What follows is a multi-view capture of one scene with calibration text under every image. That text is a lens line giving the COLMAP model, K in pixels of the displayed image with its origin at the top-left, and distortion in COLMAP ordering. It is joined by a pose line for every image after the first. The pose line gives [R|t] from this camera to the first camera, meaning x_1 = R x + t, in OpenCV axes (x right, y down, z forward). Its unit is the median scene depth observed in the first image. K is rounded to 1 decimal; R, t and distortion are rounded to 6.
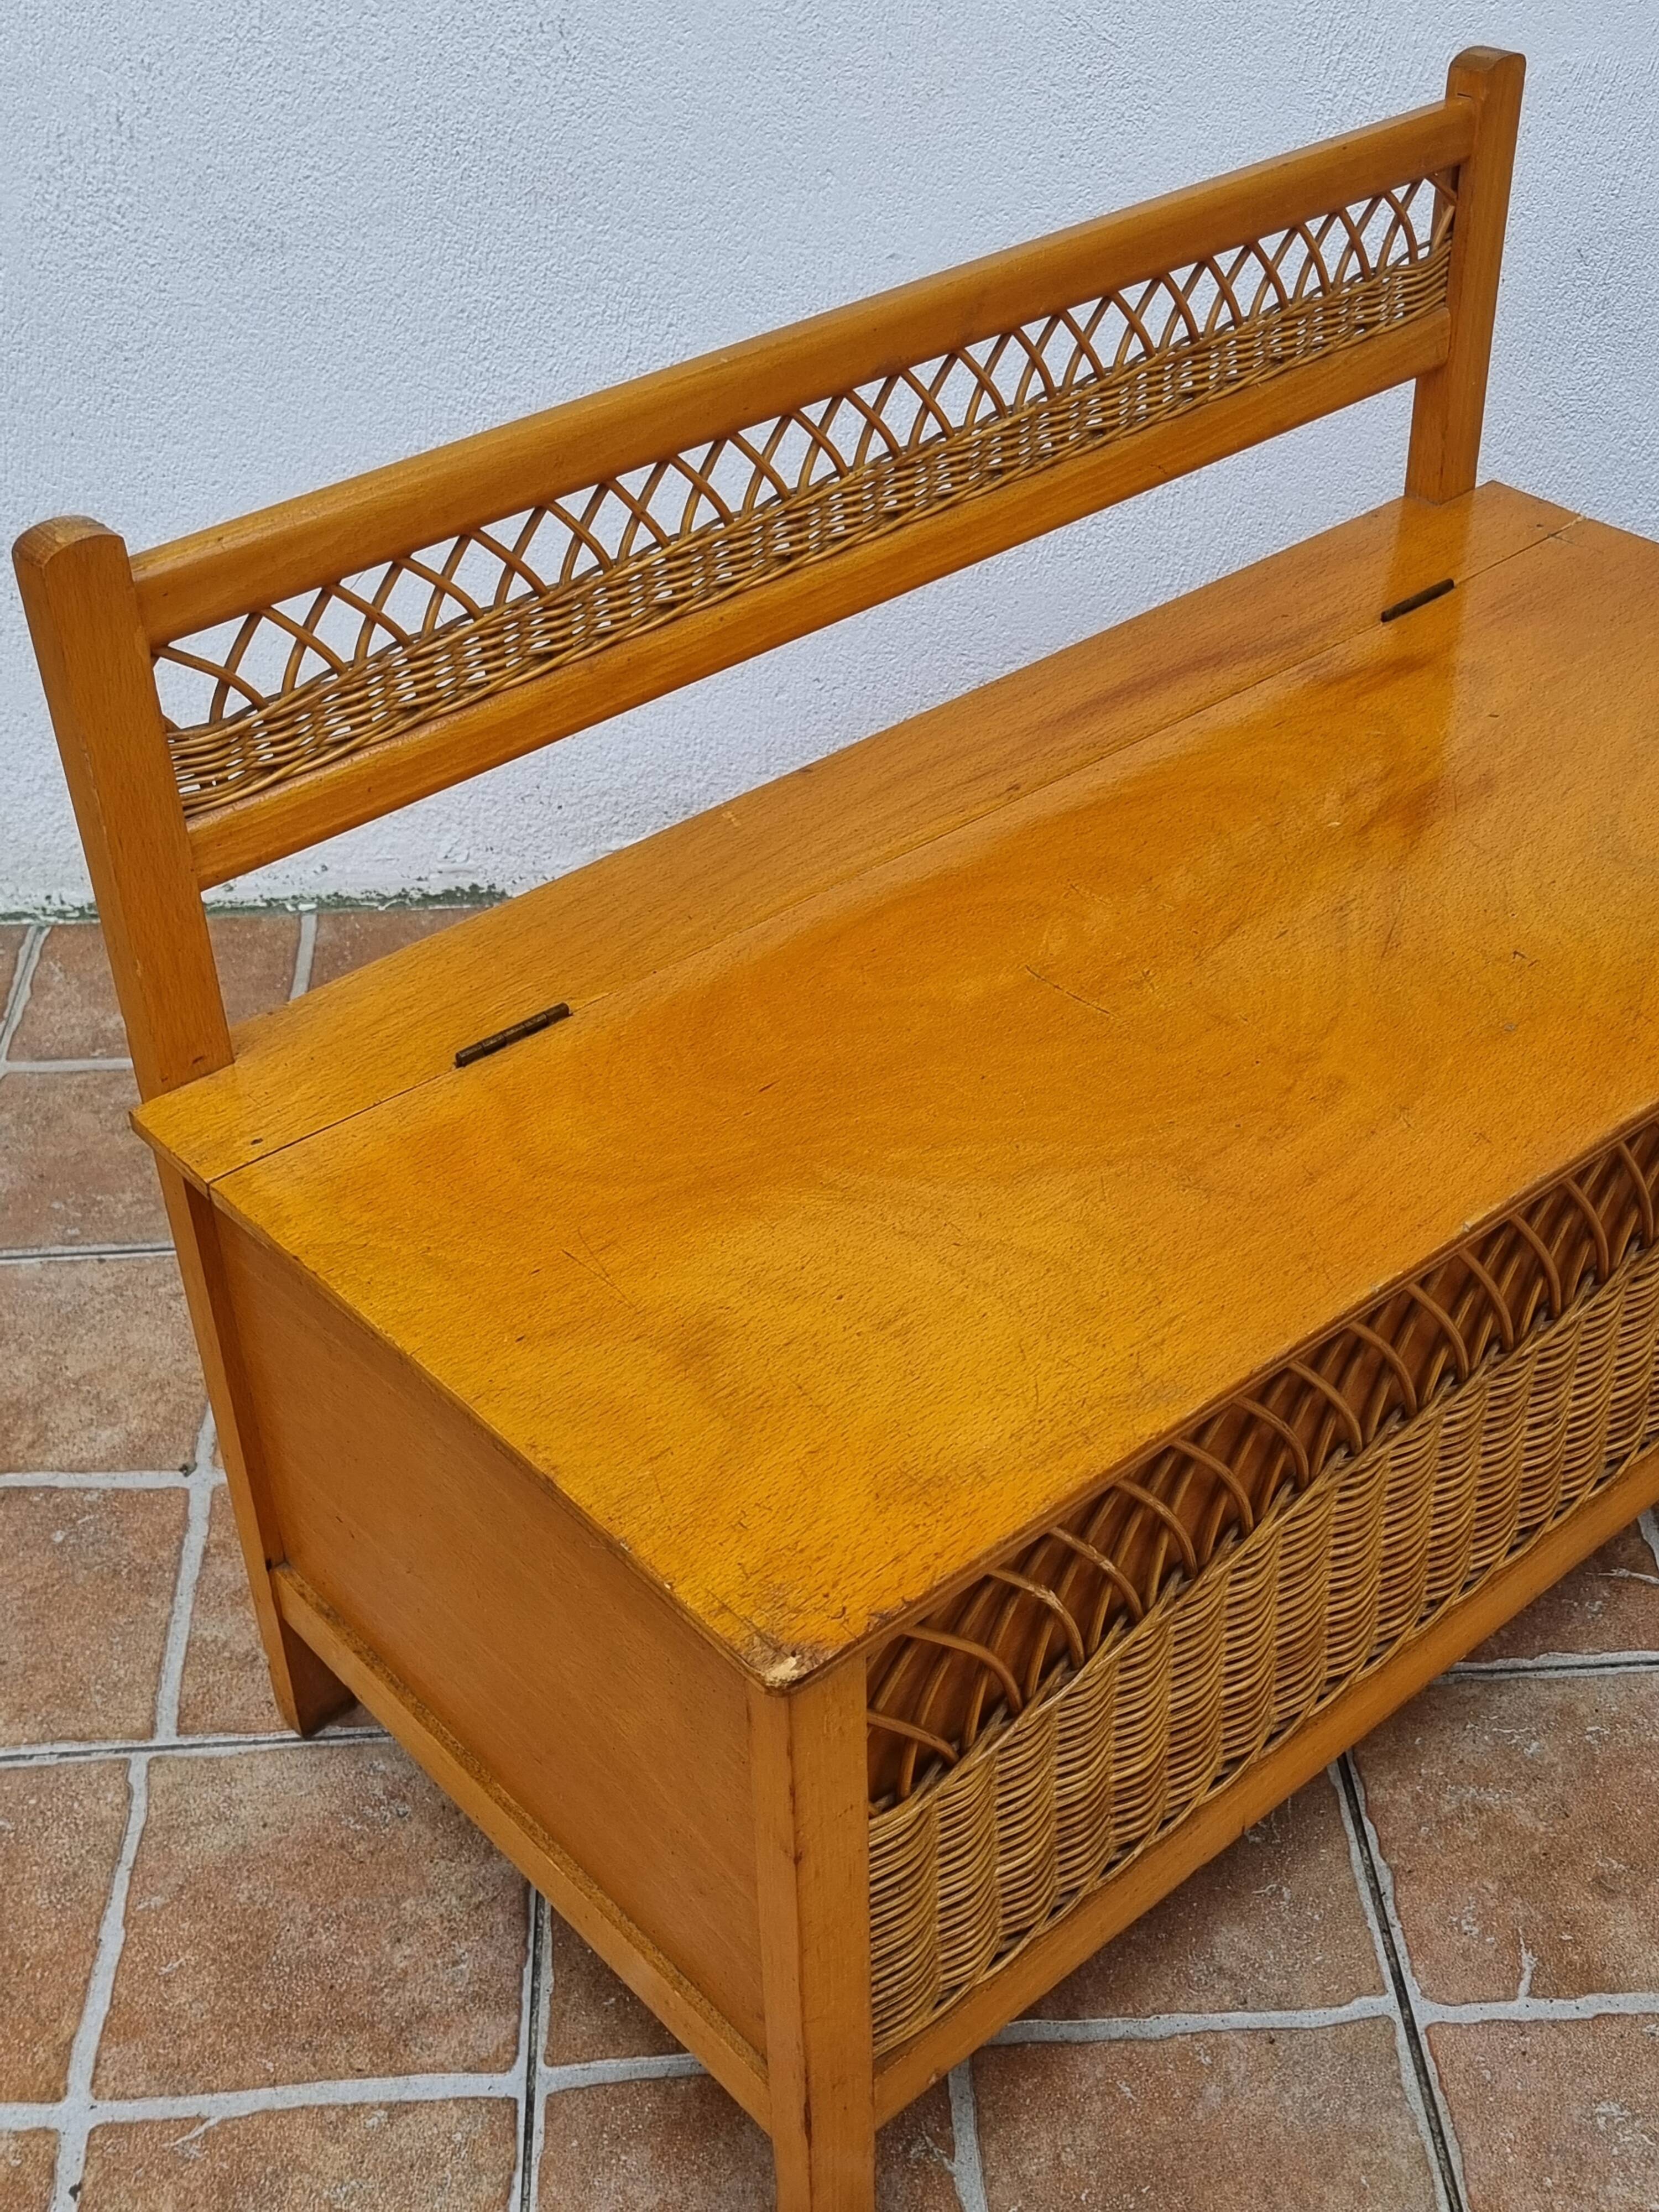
lens RADIAL K [[2703.4, 0, 868.0], [0, 2703.4, 1103.6], [0, 0, 1]] dist [0.041463, 0.000000]
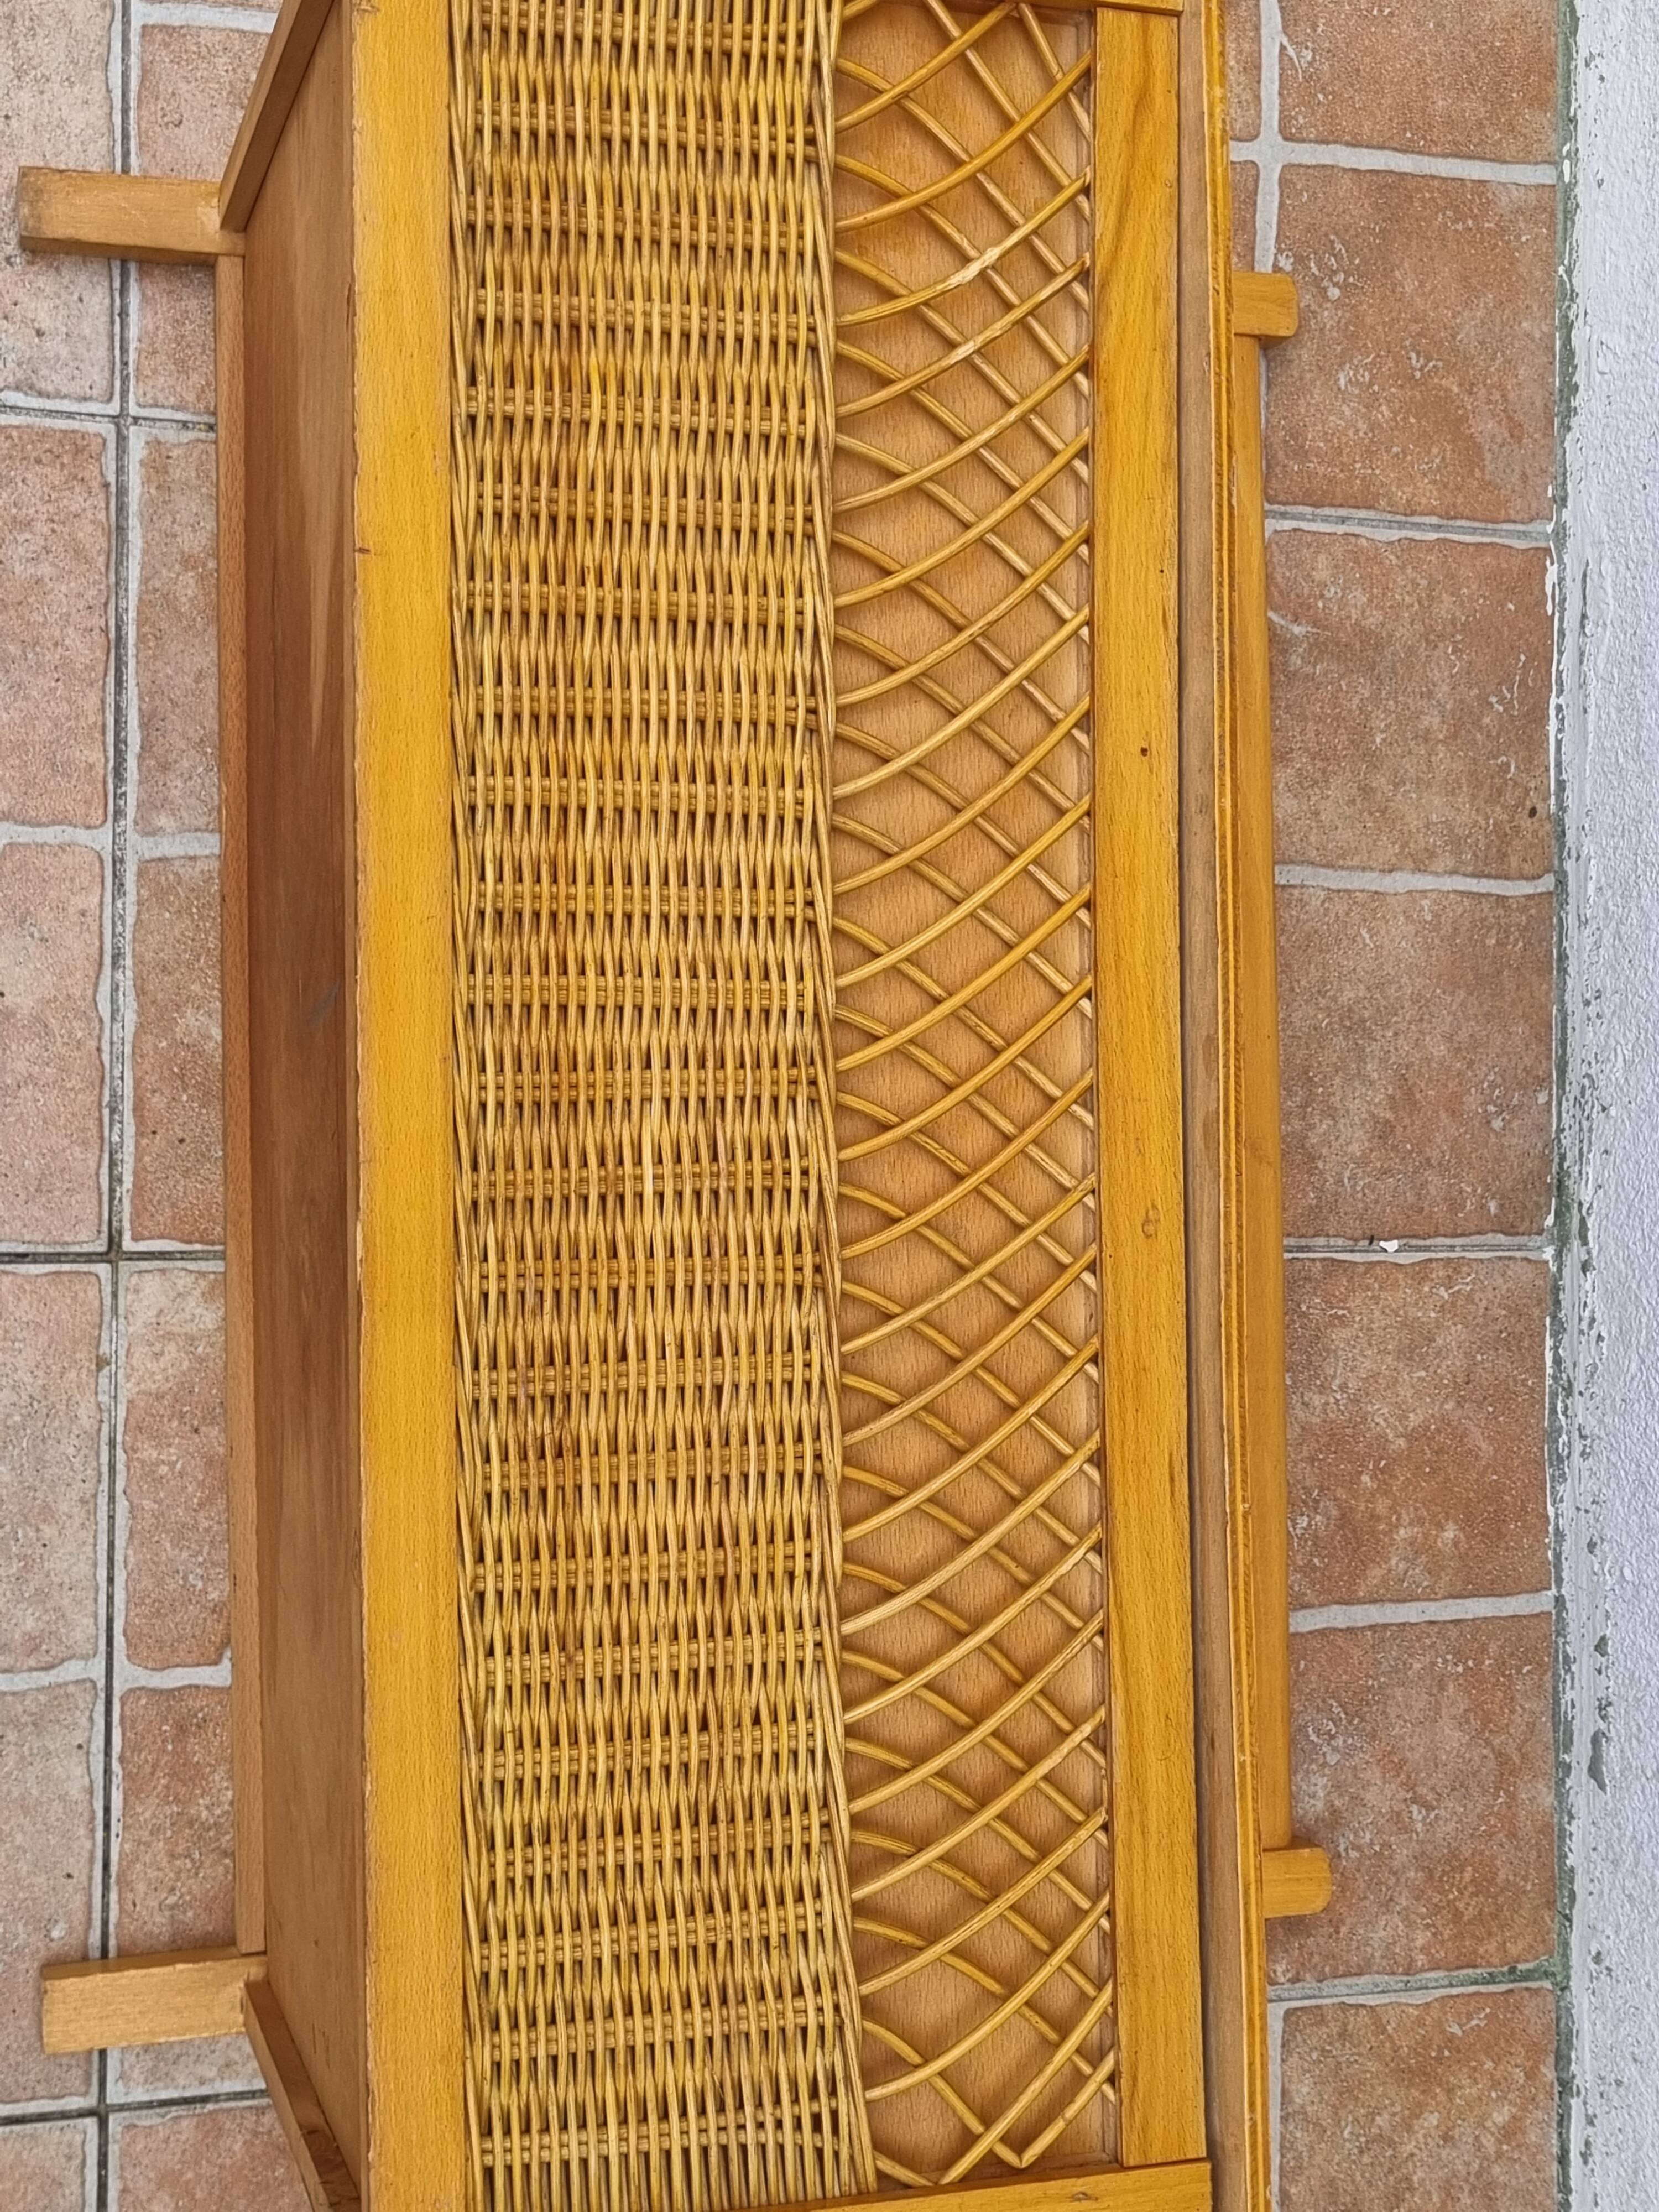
lens RADIAL K [[2979.1, 0, 841.2], [0, 2979.1, 1085.6], [0, 0, 1]] dist [0.041286, 0.000000]
pose [[-0.069332, 0.997341, -0.022441, 0.118237], [-0.821778, -0.044345, 0.568080, -0.578791], [0.565574, 0.057828, 0.822667, 0.312542]]
